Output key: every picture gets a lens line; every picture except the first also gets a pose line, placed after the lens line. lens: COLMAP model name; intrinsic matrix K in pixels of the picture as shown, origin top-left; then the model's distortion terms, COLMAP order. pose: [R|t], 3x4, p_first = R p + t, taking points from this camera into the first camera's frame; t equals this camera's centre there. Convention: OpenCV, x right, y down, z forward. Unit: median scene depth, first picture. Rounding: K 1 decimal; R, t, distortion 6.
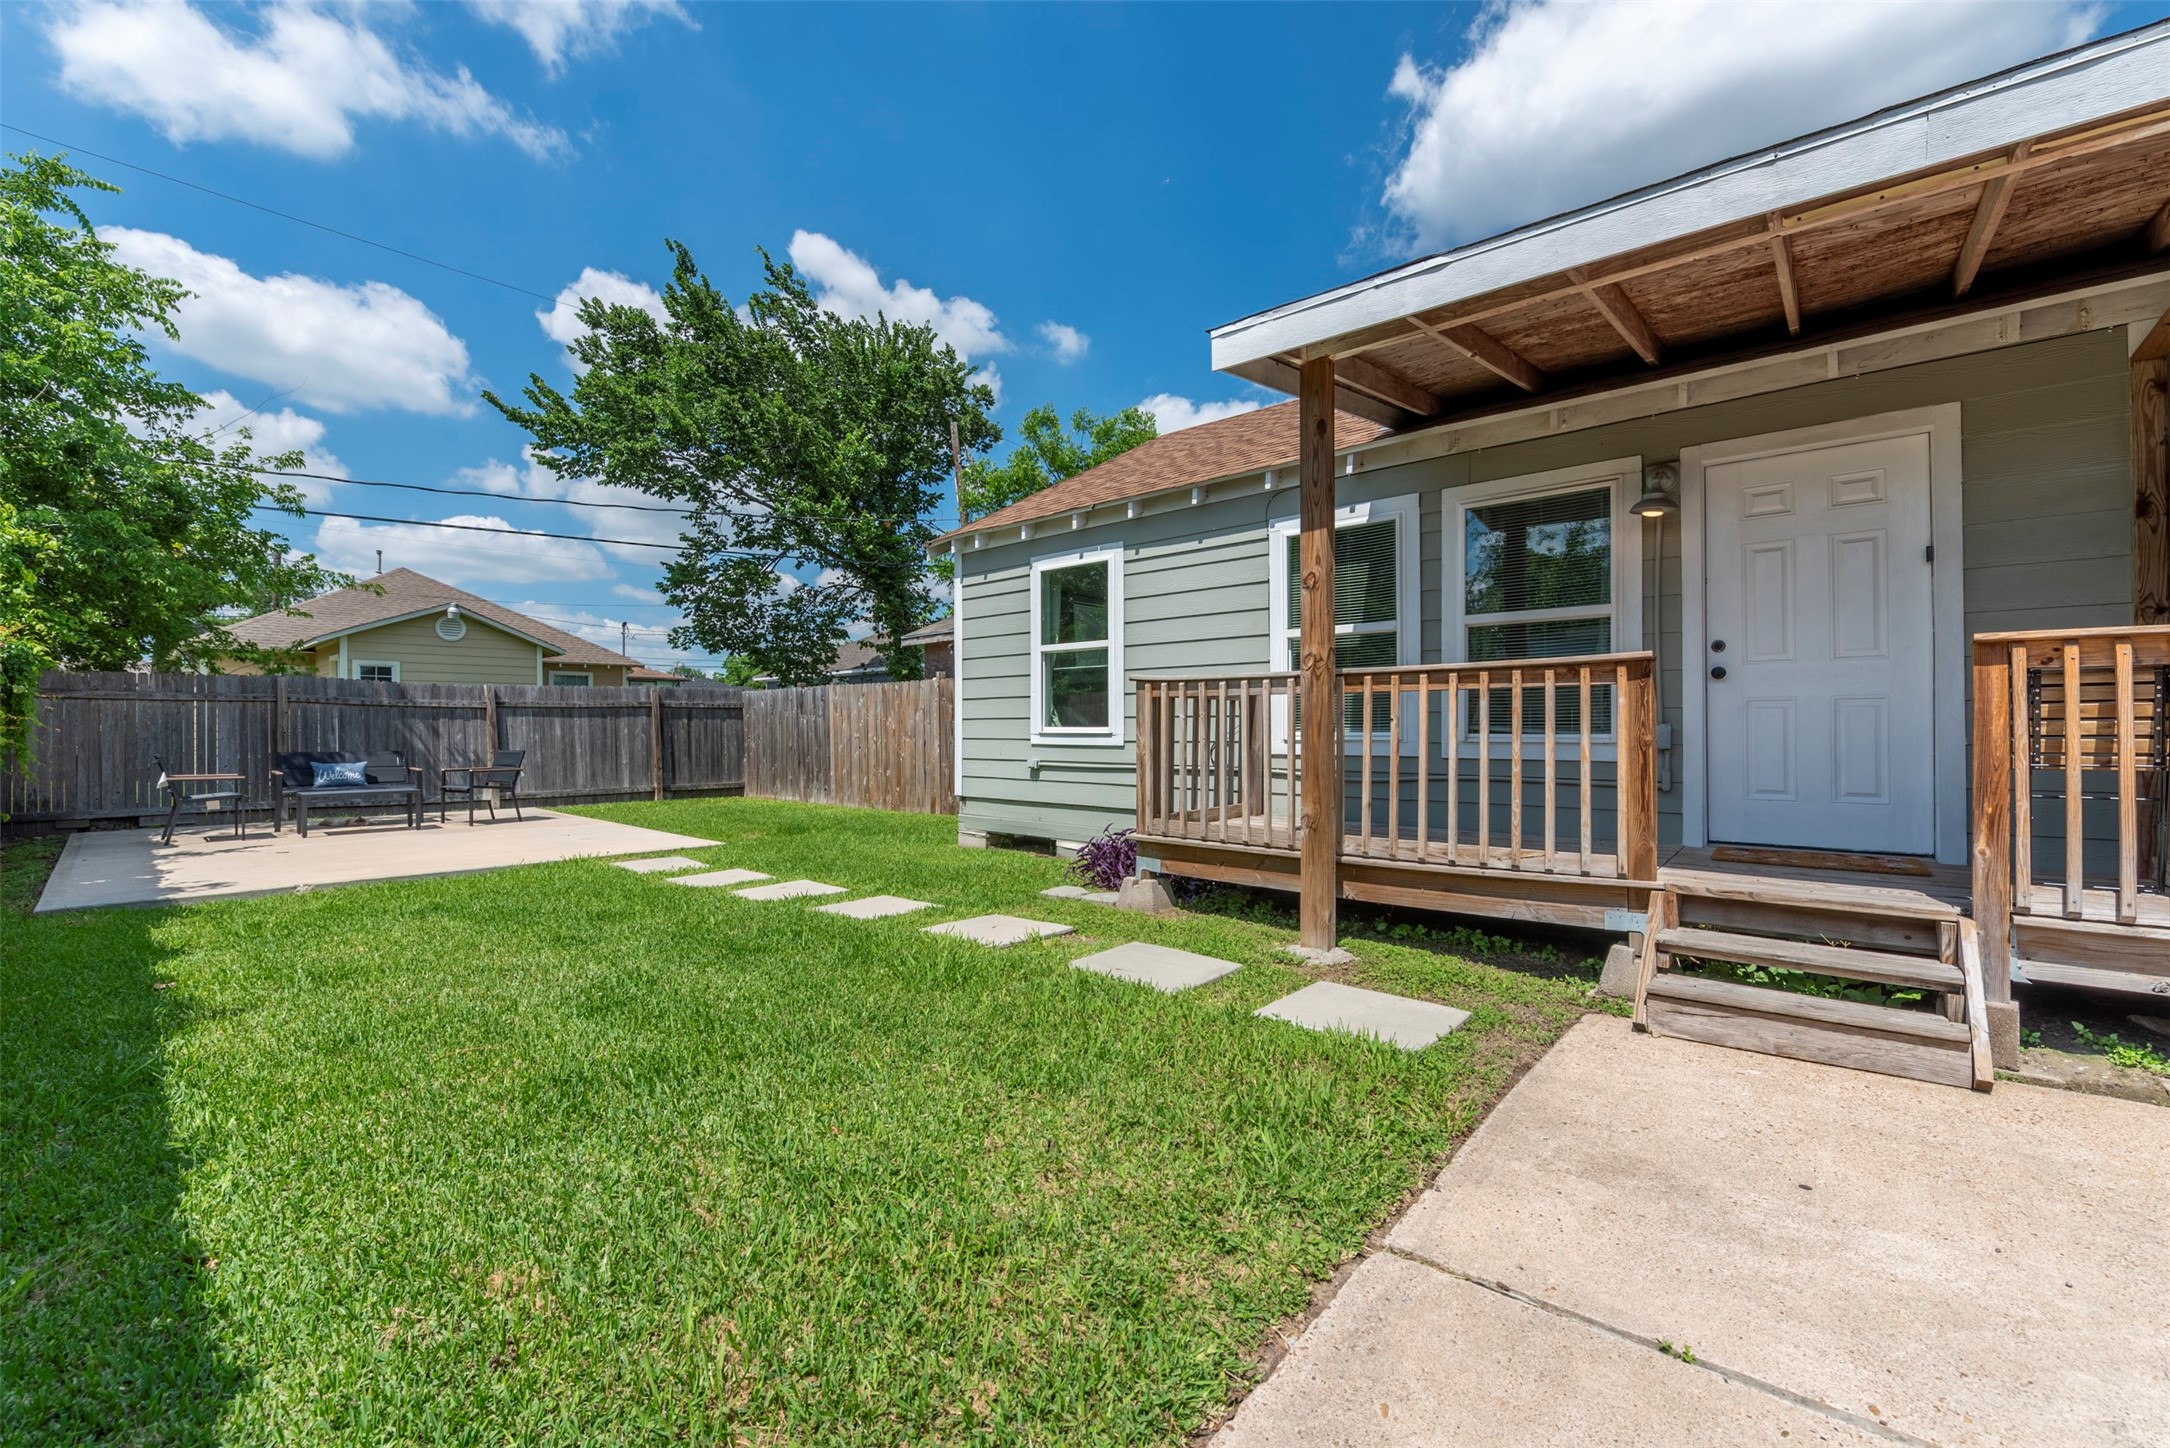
lens RADIAL K [[866.1, 0, 1083.6], [0, 866.1, 726.1], [0, 0, 1]] dist [-0.015767, -0.002023]
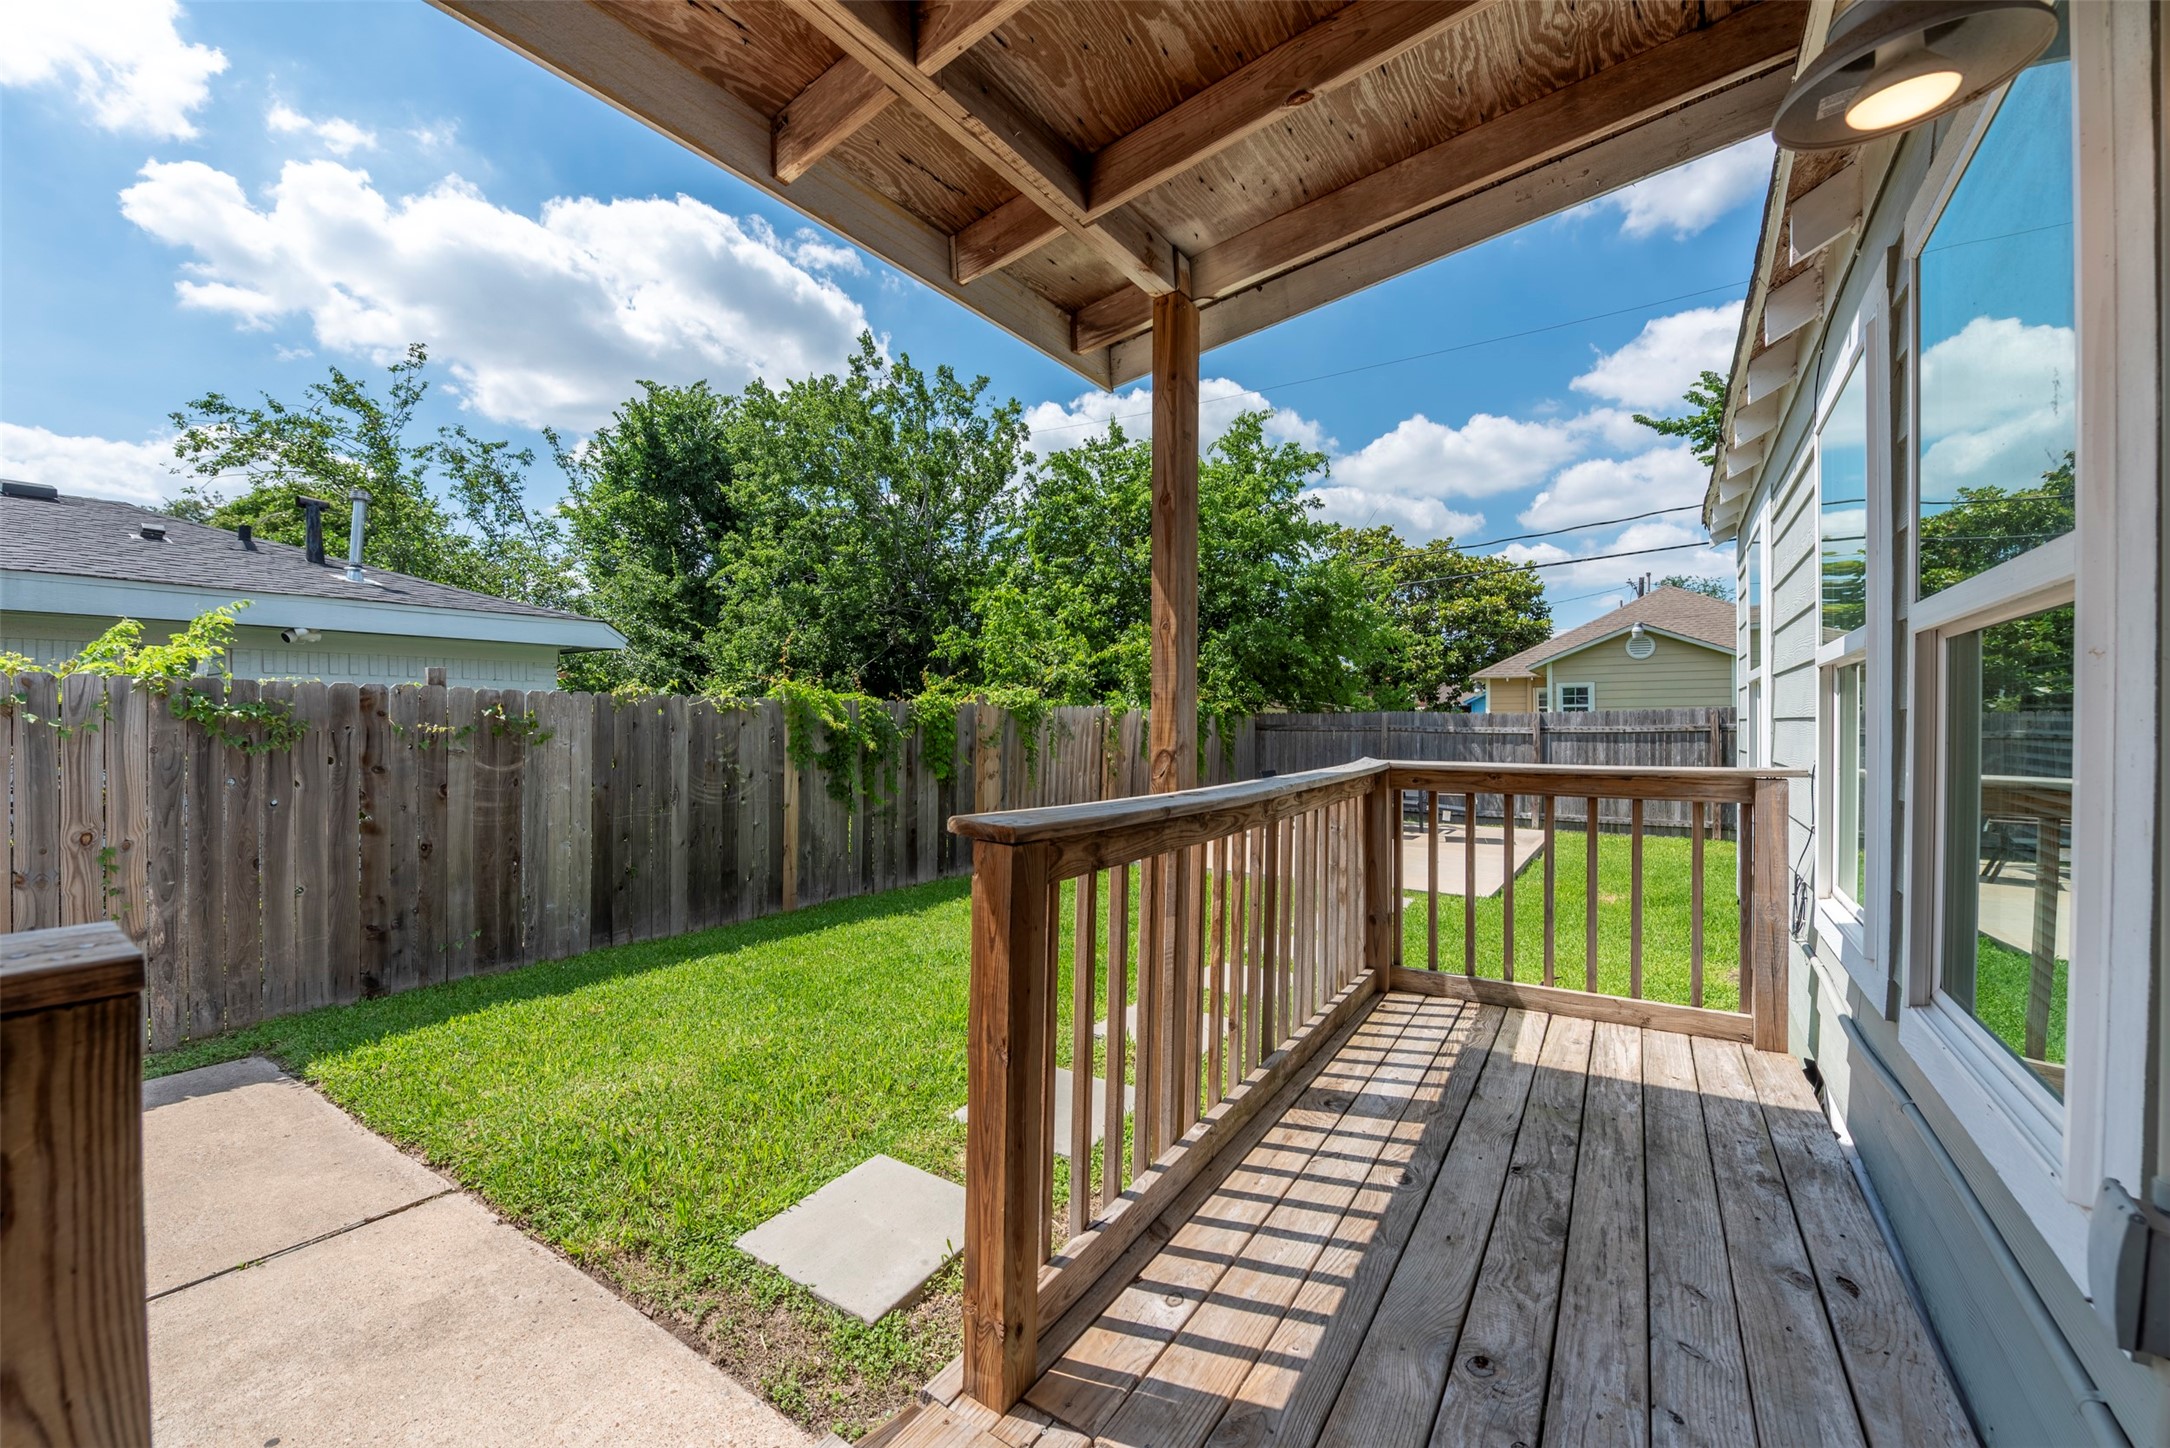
lens RADIAL K [[866.1, 0, 1080.7], [0, 866.1, 721.5], [0, 0, 1]] dist [-0.015767, -0.002023]
pose [[0.132432, -0.000816, -0.991192, 0.377751], [0.002258, 0.999997, -0.000522, -0.046356], [0.991190, -0.002169, 0.132433, 0.354882]]
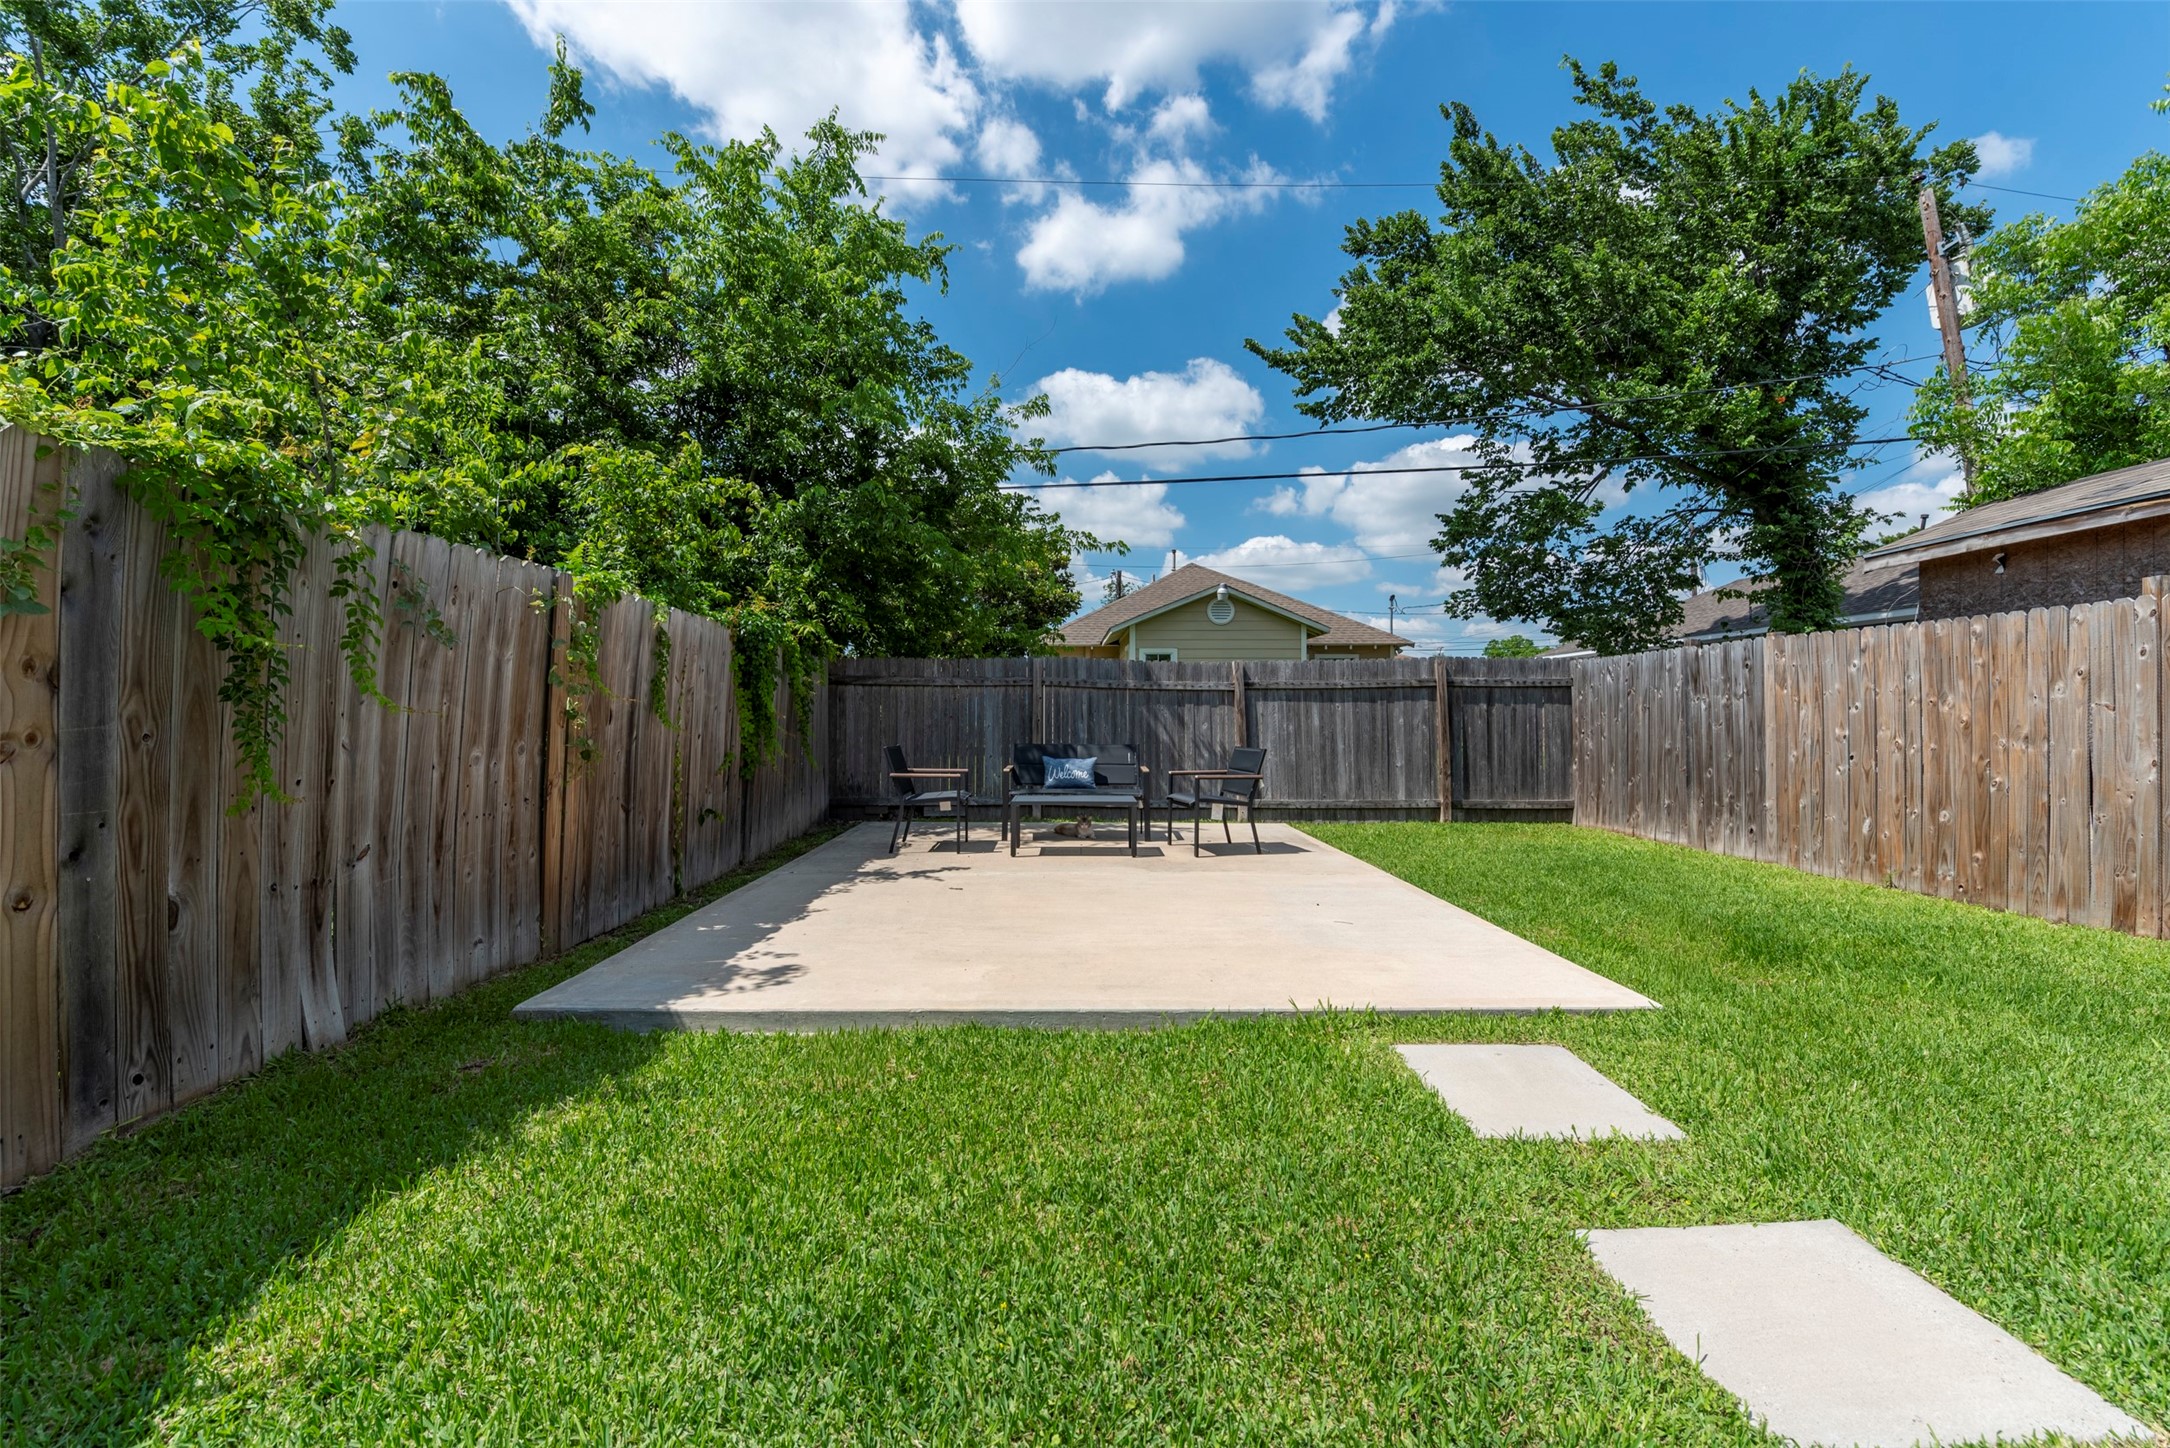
lens RADIAL K [[866.1, 0, 1082.7], [0, 866.1, 727.0], [0, 0, 1]] dist [-0.015767, -0.002023]
pose [[0.677781, 0.011830, -0.735169, -0.250864], [-0.002285, 0.999900, 0.013983, 0.001917], [0.735260, -0.007797, 0.677740, 0.439468]]
